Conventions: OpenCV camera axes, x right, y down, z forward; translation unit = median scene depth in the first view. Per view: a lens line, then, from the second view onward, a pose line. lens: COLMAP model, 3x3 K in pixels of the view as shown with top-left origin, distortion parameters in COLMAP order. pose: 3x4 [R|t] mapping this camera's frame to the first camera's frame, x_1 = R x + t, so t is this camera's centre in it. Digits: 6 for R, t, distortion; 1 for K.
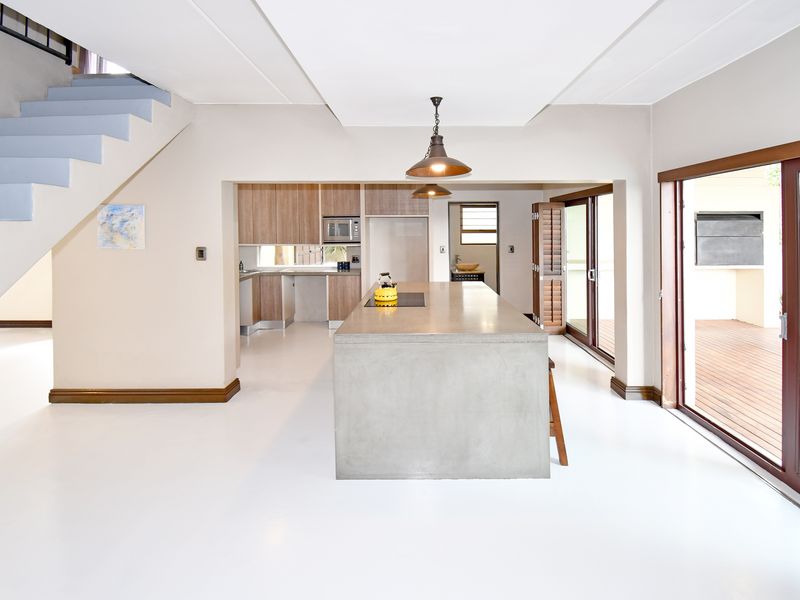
lens RADIAL K [[415.4, 0, 414.6], [0, 415.4, 285.5], [0, 0, 1]] dist [-0.000897, -0.001137]
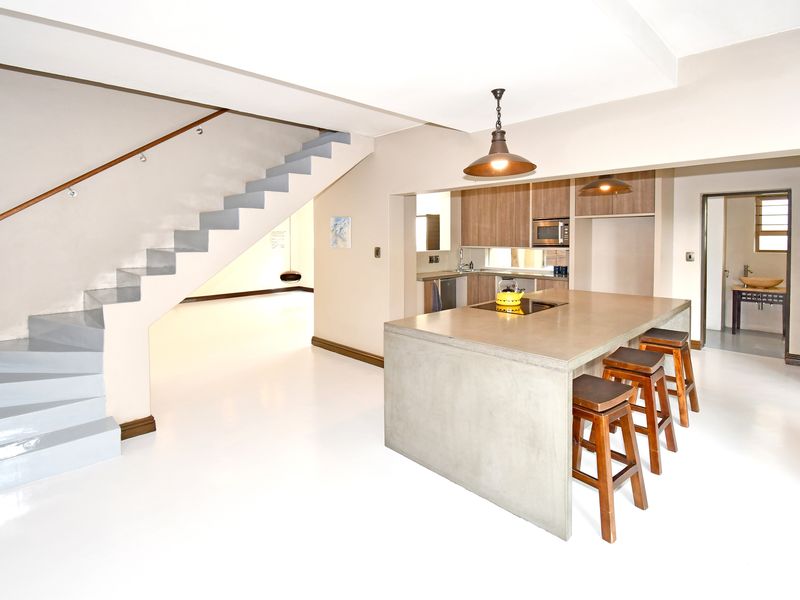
lens RADIAL K [[407.4, 0, 400.0], [0, 407.4, 300.0], [0, 0, 1]] dist [0.000309, -0.015055]
pose [[0.691258, 0.106575, -0.714706, 0.277276], [-0.085969, 0.994169, 0.065100, -0.010521], [0.717476, 0.016441, 0.696389, 0.097148]]
